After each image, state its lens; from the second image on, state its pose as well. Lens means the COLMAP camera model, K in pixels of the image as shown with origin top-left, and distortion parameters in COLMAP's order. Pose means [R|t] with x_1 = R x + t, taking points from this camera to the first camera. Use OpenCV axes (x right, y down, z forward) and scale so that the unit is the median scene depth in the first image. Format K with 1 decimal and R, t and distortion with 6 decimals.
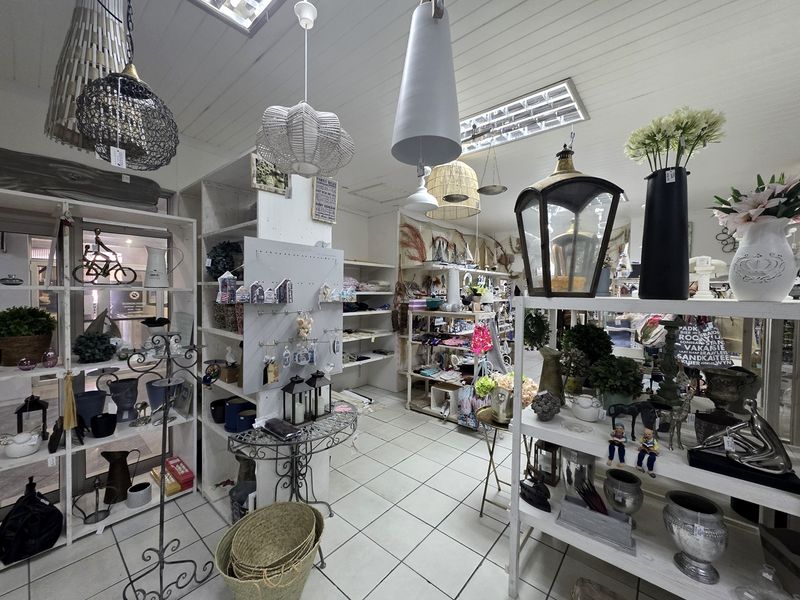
lens RADIAL K [[324.0, 0, 399.1], [0, 324.0, 299.3], [0, 0, 1]] dist [0.001881, 0.000470]
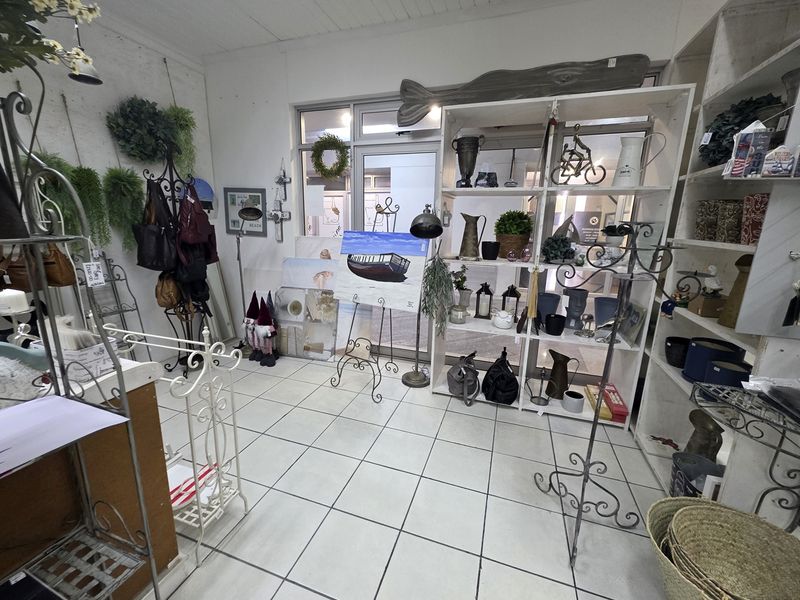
lens RADIAL K [[324.0, 0, 399.1], [0, 324.0, 299.3], [0, 0, 1]] dist [0.001881, 0.000470]
pose [[0.358722, 0.187653, -0.914388, -0.128283], [-0.045794, 0.981943, 0.183552, 0.128618], [0.932321, -0.023971, 0.360838, 0.134362]]
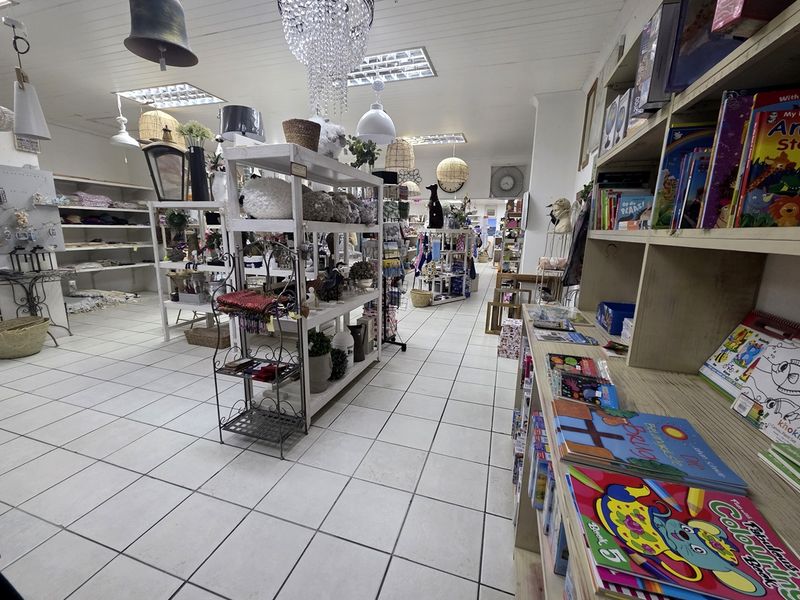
lens RADIAL K [[340.2, 0, 400.0], [0, 340.2, 300.0], [0, 0, 1]] dist [0.000768, 0.000254]
pose [[0.923601, -0.072539, 0.376429, 0.819059], [0.001284, 0.982514, 0.186182, 0.174865], [-0.383352, -0.171474, 0.907545, -1.414364]]
